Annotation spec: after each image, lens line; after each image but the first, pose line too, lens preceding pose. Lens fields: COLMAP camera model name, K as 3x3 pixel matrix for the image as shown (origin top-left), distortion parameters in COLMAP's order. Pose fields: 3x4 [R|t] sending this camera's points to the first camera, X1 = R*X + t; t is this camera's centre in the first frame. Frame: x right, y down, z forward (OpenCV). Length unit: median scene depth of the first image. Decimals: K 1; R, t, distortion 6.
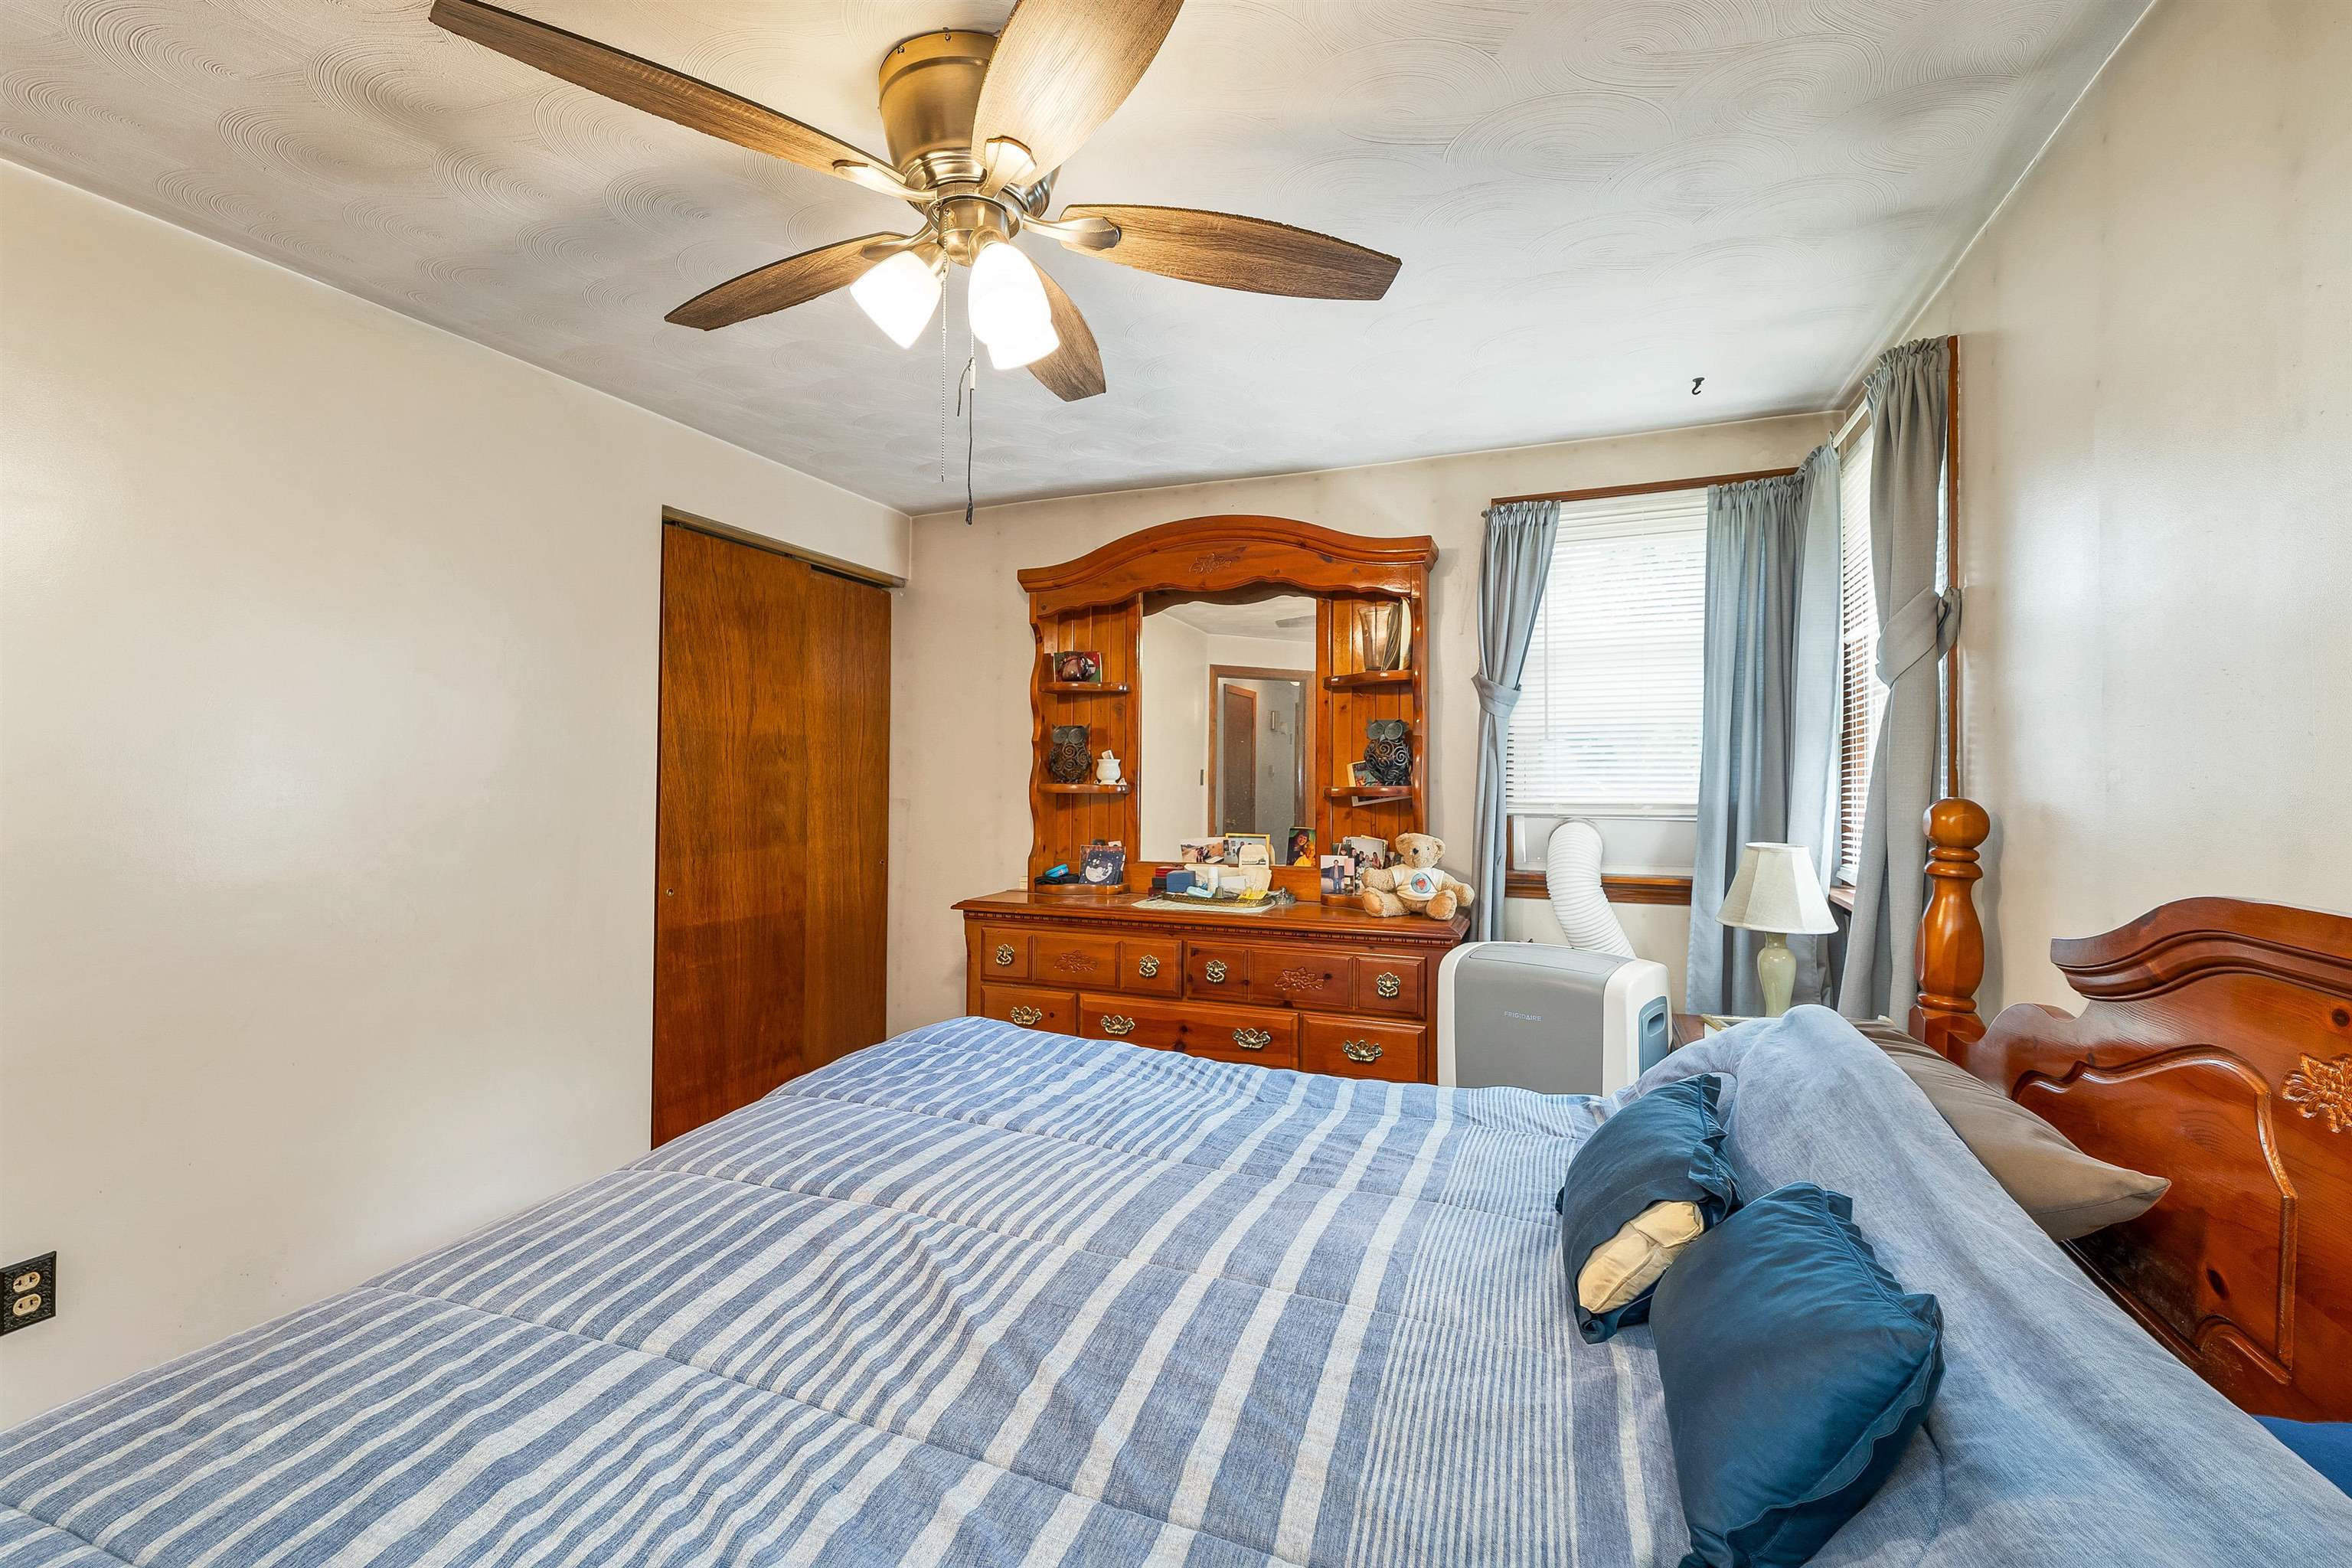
lens RADIAL K [[997.1, 0, 1099.6], [0, 997.1, 751.8], [0, 0, 1]] dist [-0.000936, 0.000068]
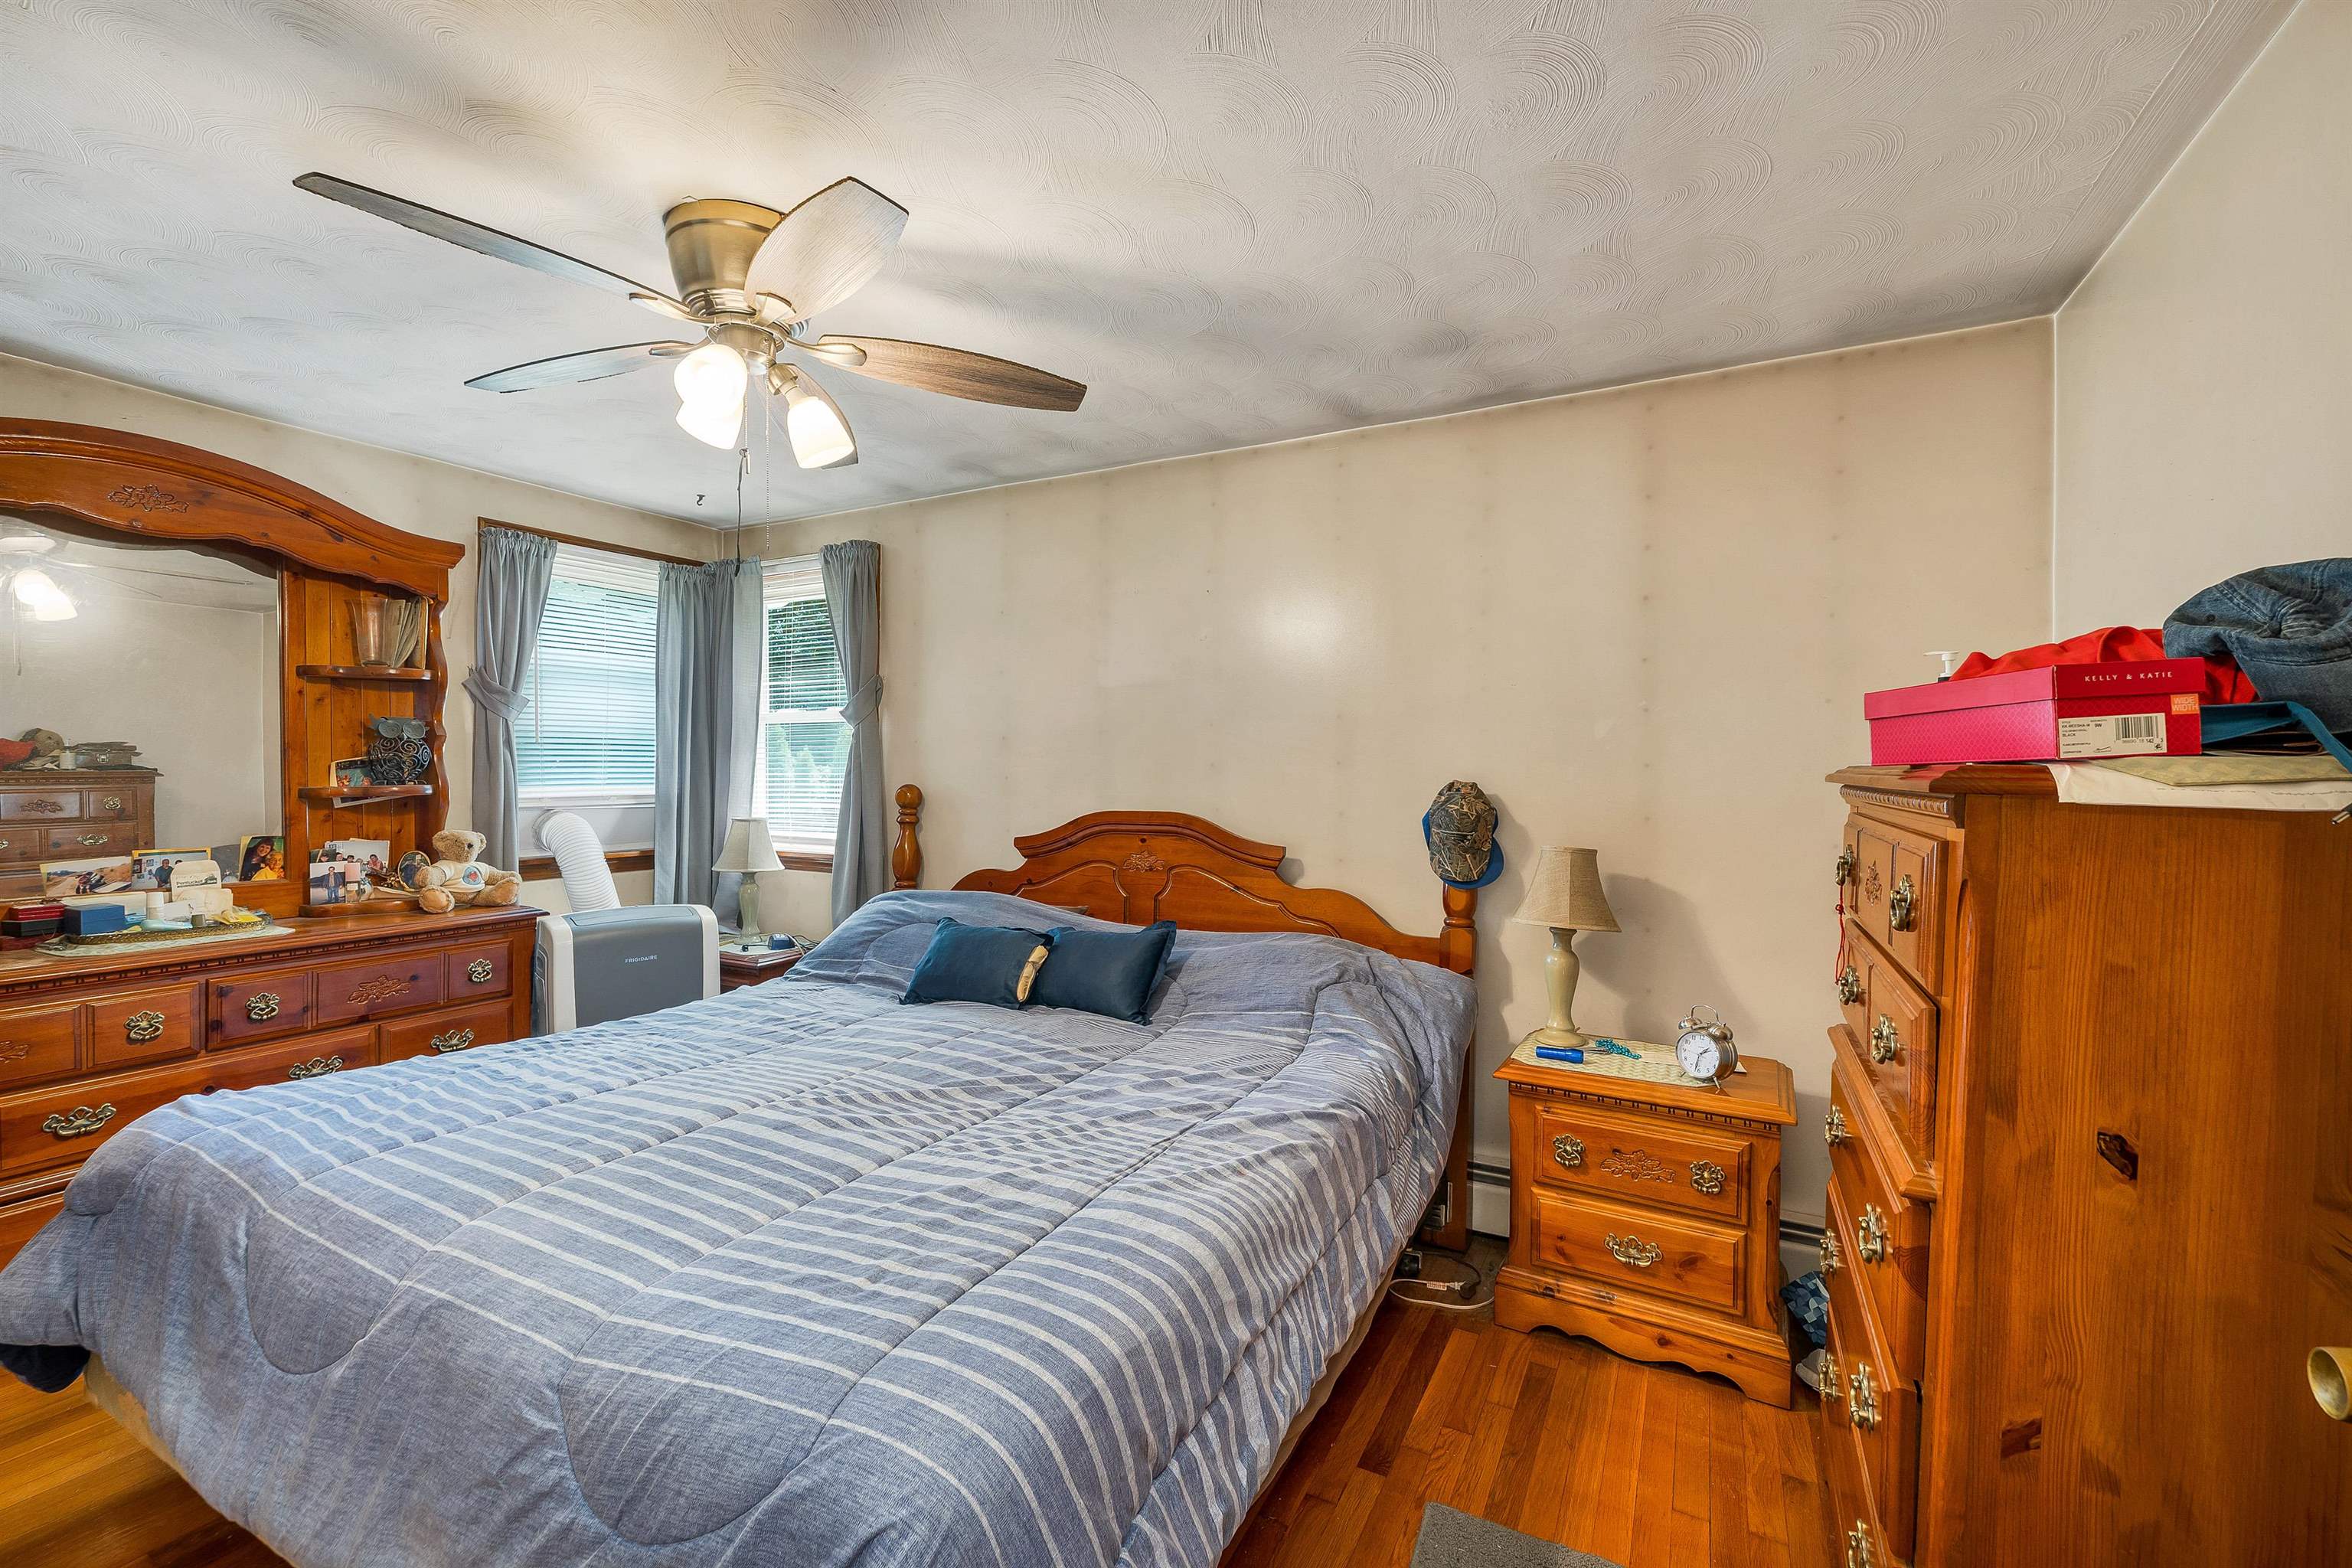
lens RADIAL K [[1012.3, 0, 1178.9], [0, 1012.3, 780.1], [0, 0, 1]] dist [-0.001511, -0.000006]
pose [[0.090087, -0.008945, 0.995894, -0.662938], [-0.021966, 0.999699, 0.010966, 0.001618], [-0.995692, -0.022864, 0.089864, 0.153127]]
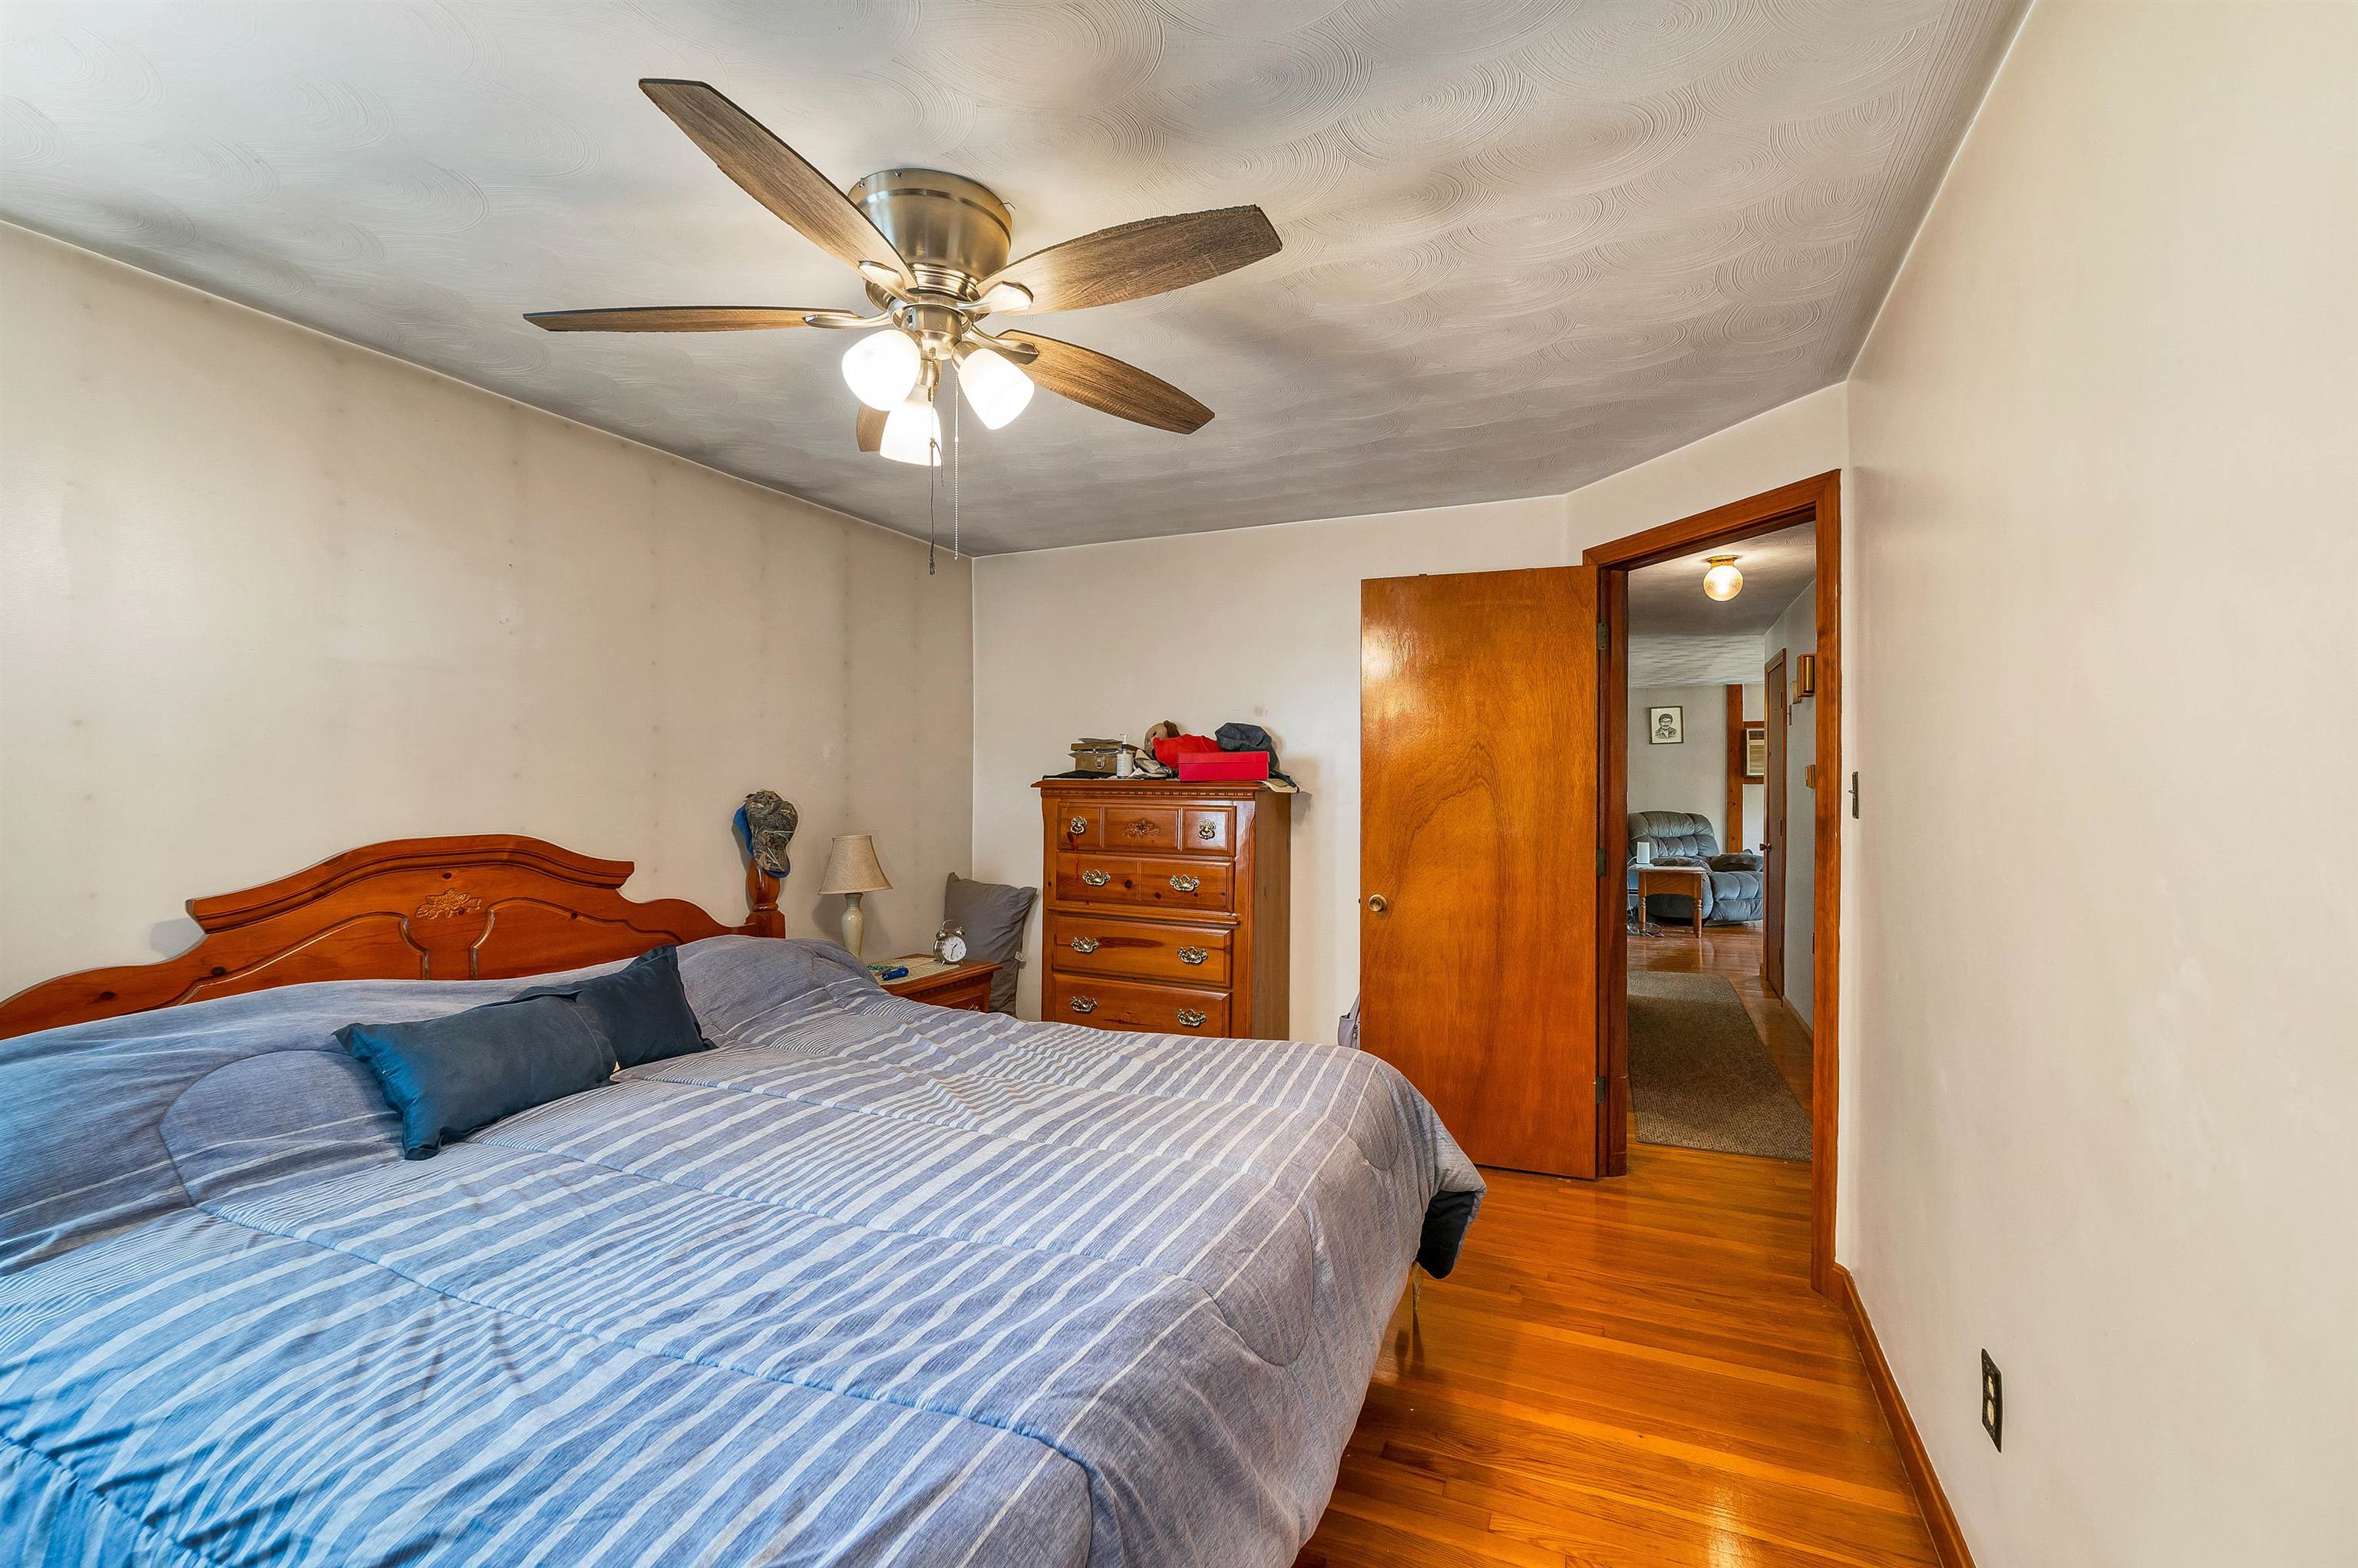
lens RADIAL K [[1014.8, 0, 1181.9], [0, 1014.8, 780.0], [0, 0, 1]] dist [-0.001511, -0.000006]
pose [[-0.999993, -0.001633, 0.003433, -0.207528], [-0.001703, 0.999787, -0.020576, 0.016945], [-0.003399, -0.020581, -0.999782, 1.052389]]
